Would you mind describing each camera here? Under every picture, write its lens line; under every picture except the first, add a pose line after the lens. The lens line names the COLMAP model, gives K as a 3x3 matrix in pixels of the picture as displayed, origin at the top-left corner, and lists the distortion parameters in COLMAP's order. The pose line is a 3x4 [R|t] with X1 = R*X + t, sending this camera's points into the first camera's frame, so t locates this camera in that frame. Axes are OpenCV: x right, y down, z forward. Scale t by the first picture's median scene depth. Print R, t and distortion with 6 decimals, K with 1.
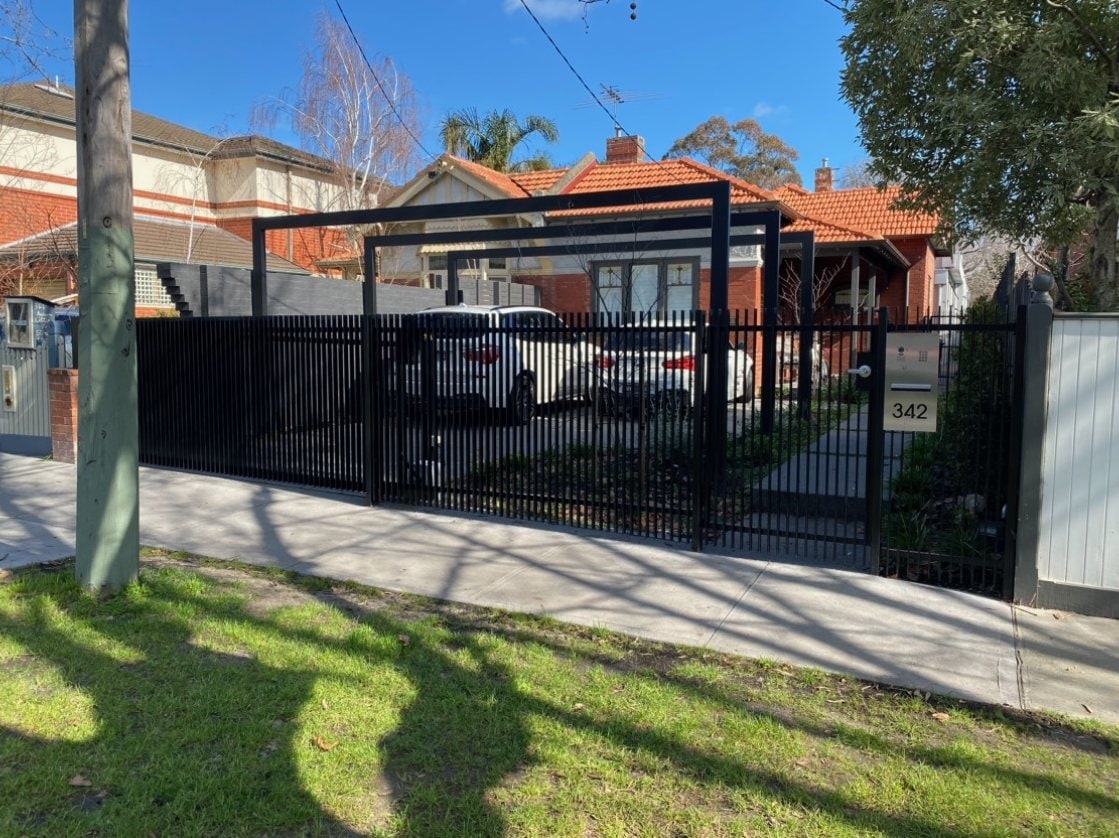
lens RADIAL K [[860.3, 0, 558.2], [0, 860.3, 418.2], [0, 0, 1]] dist [0.049315, -0.000519]
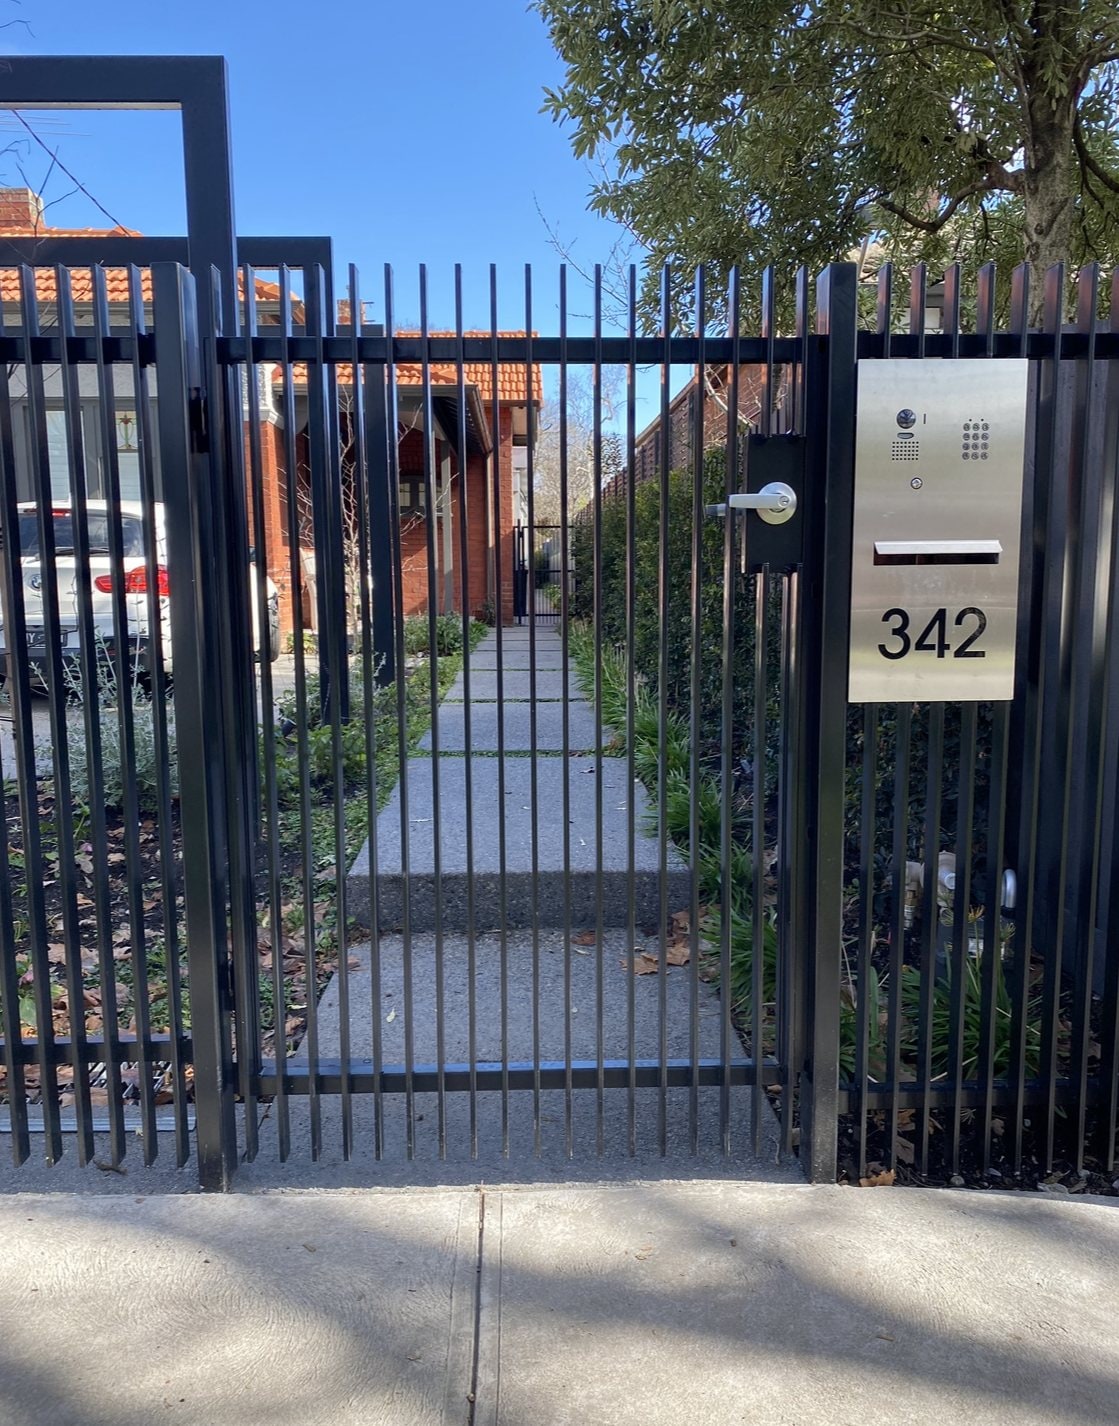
lens RADIAL K [[1134.1, 0, 557.6], [0, 1134.1, 717.3], [0, 0, 1]] dist [-0.004834, -0.002577]
pose [[0.889247, -0.065417, 0.452726, 0.114006], [0.046593, 0.997527, 0.052622, -0.005791], [-0.455048, -0.025700, 0.890096, 0.701231]]
